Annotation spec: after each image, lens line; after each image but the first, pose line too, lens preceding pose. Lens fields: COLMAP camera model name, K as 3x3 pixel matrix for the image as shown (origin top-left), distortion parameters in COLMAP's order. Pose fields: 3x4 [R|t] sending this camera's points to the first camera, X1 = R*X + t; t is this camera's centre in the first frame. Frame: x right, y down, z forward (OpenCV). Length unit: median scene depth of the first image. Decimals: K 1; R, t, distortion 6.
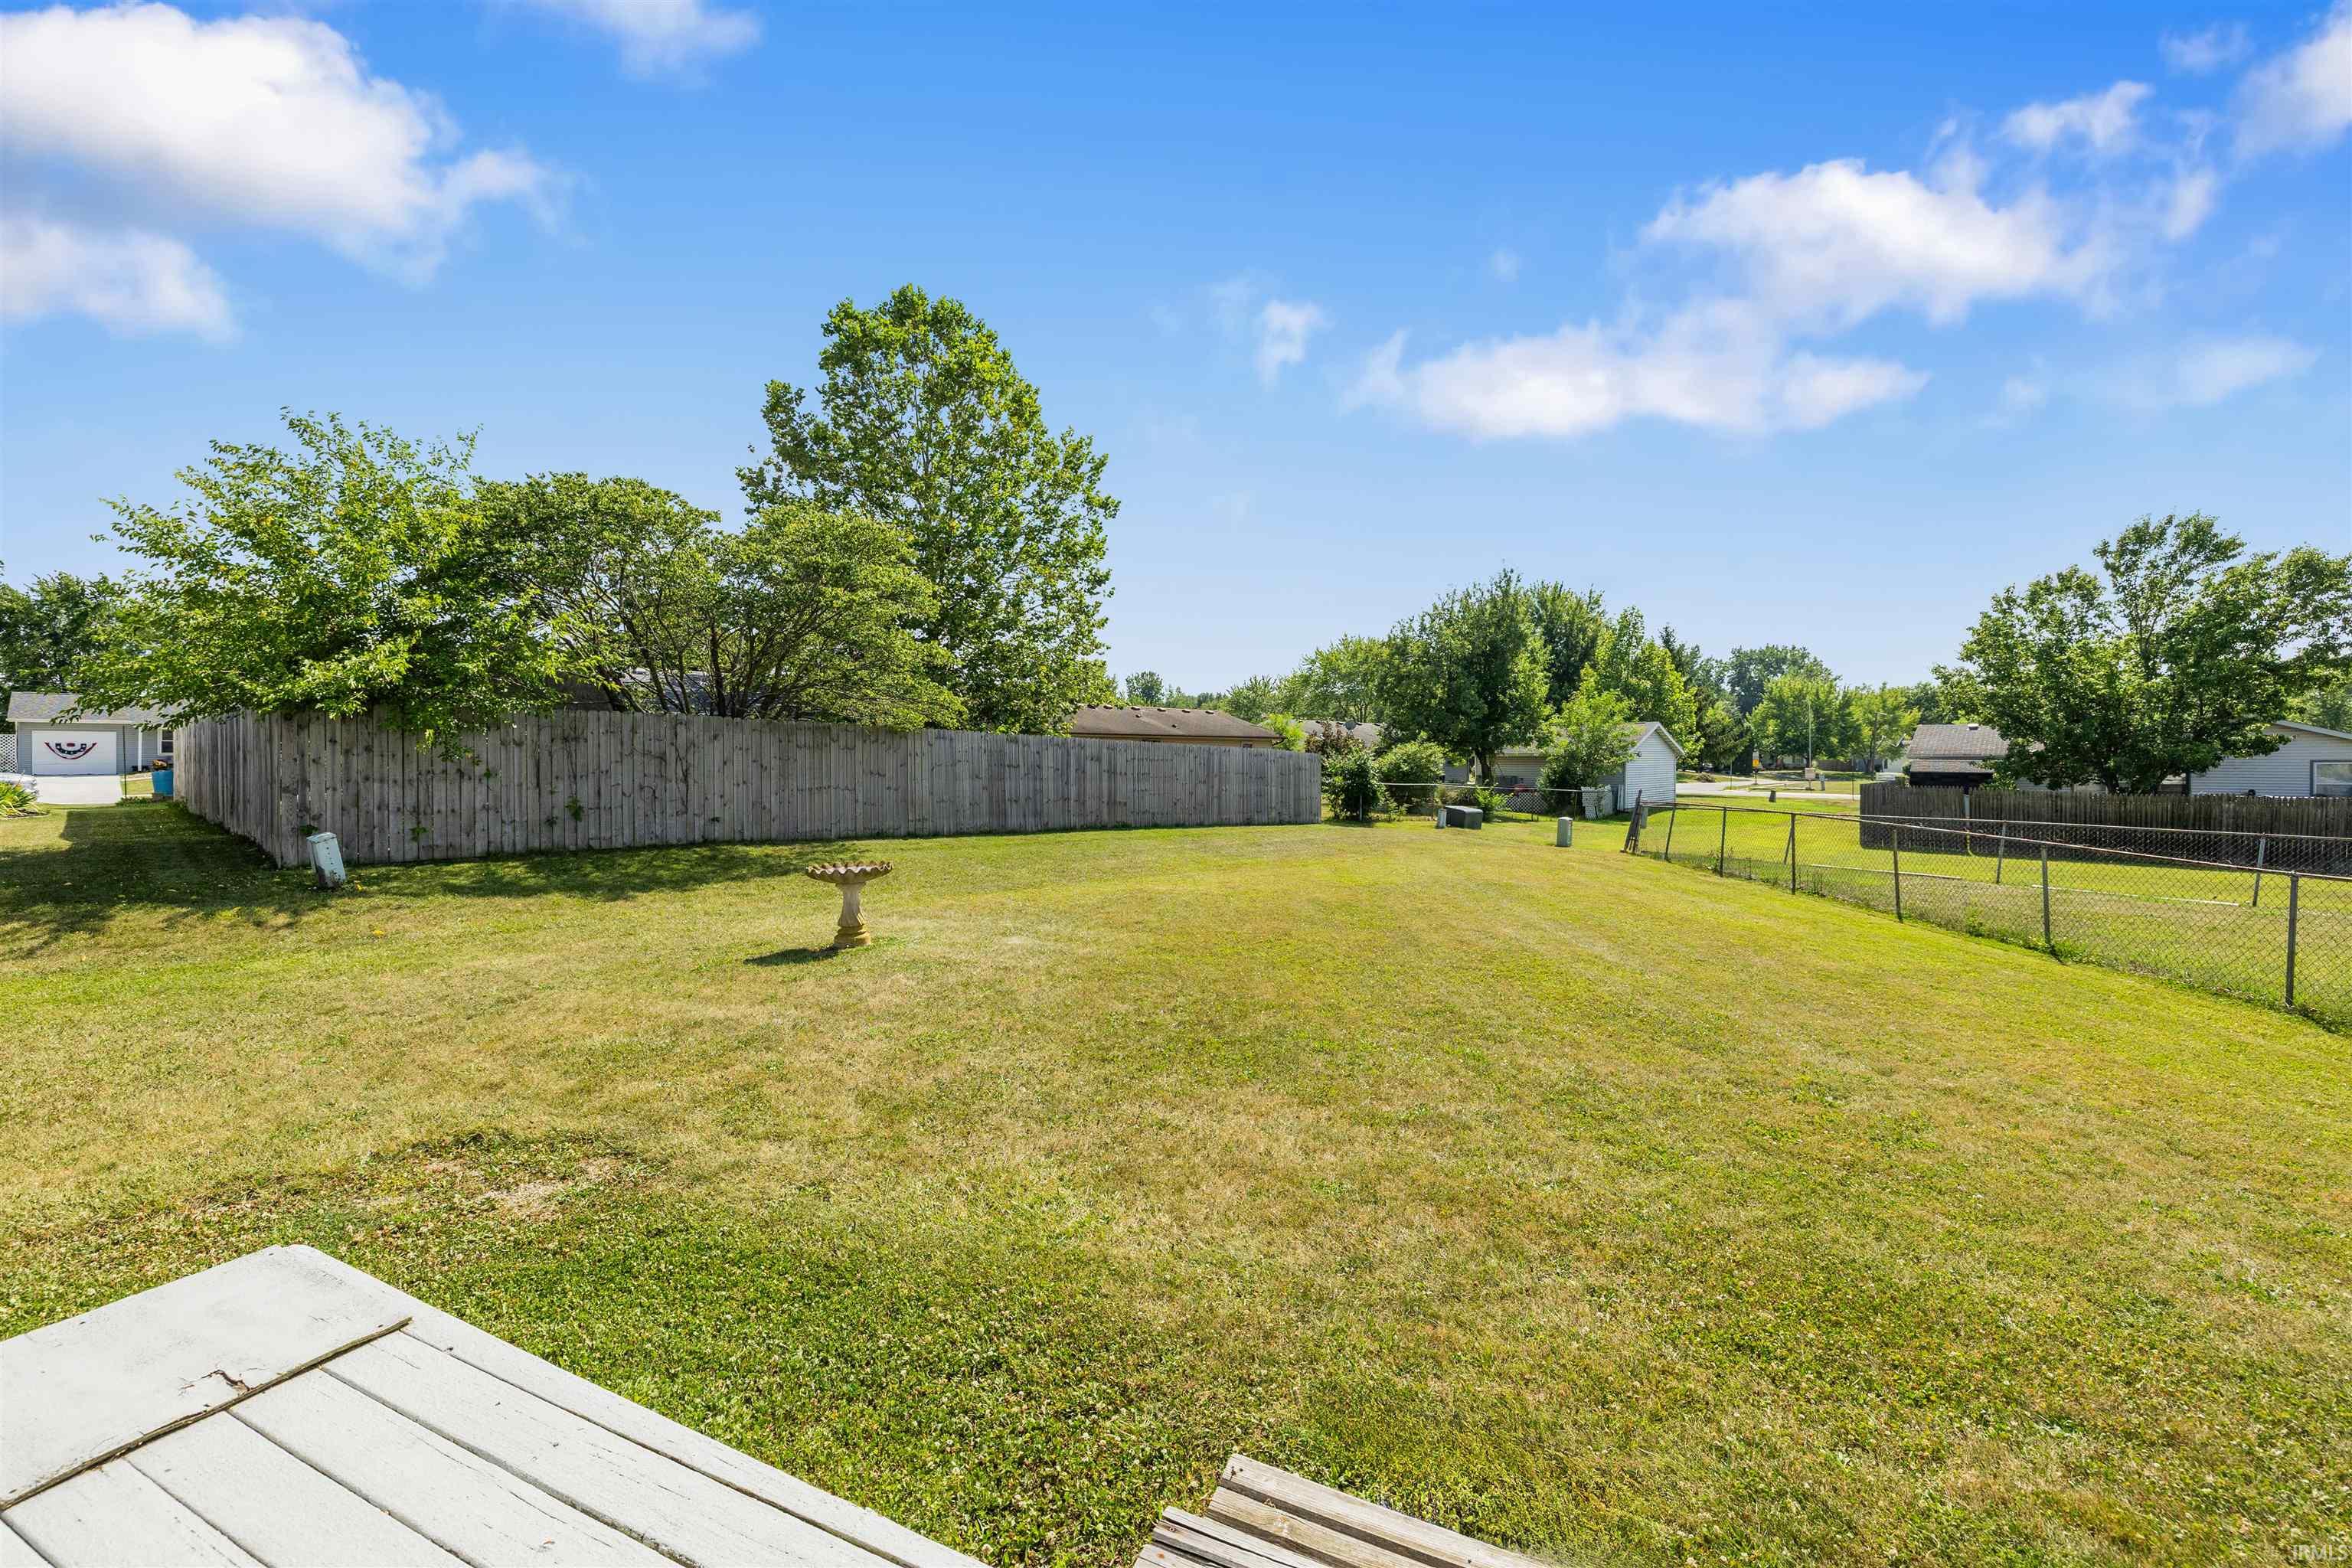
lens RADIAL K [[993.4, 0, 1155.9], [0, 993.4, 775.3], [0, 0, 1]] dist [-0.000236, -0.000122]
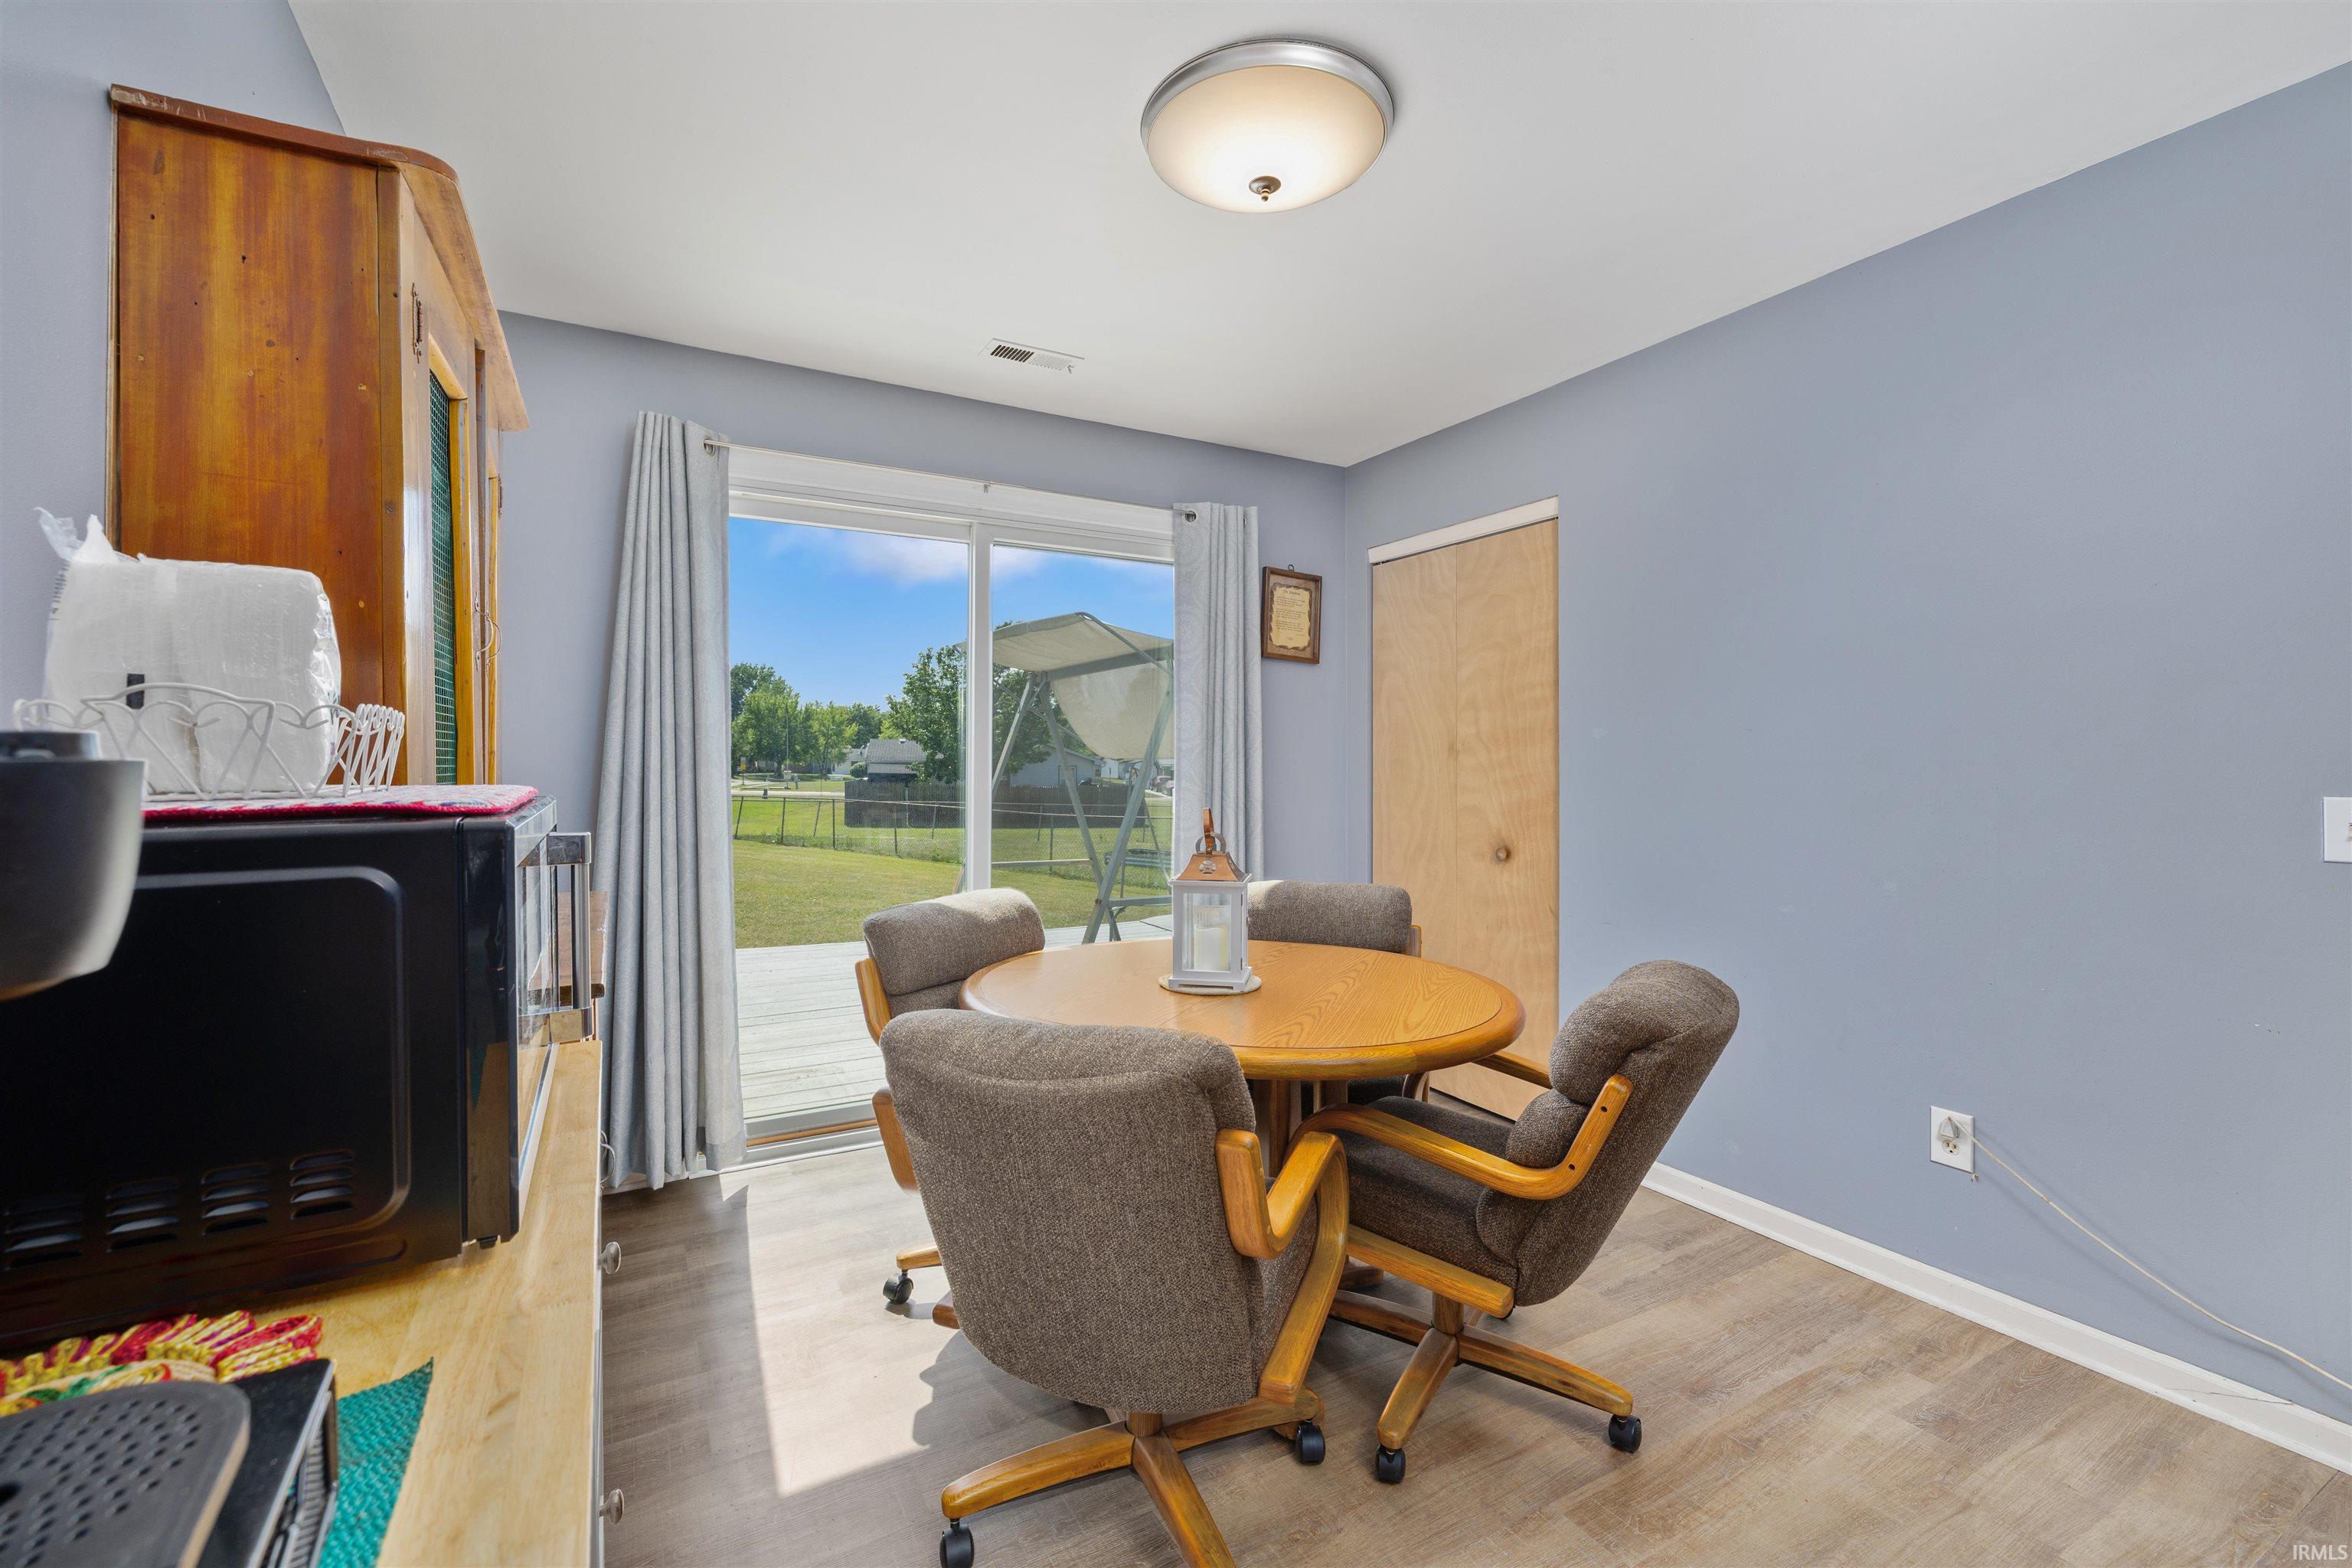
lens RADIAL K [[993.1, 0, 1162.6], [0, 993.1, 760.2], [0, 0, 1]] dist [0.000251, -0.000181]
pose [[0.570799, 0.007001, 0.821060, -0.204810], [0.008562, 0.999859, -0.014478, 0.003087], [-0.821045, 0.015294, 0.570658, -0.181104]]
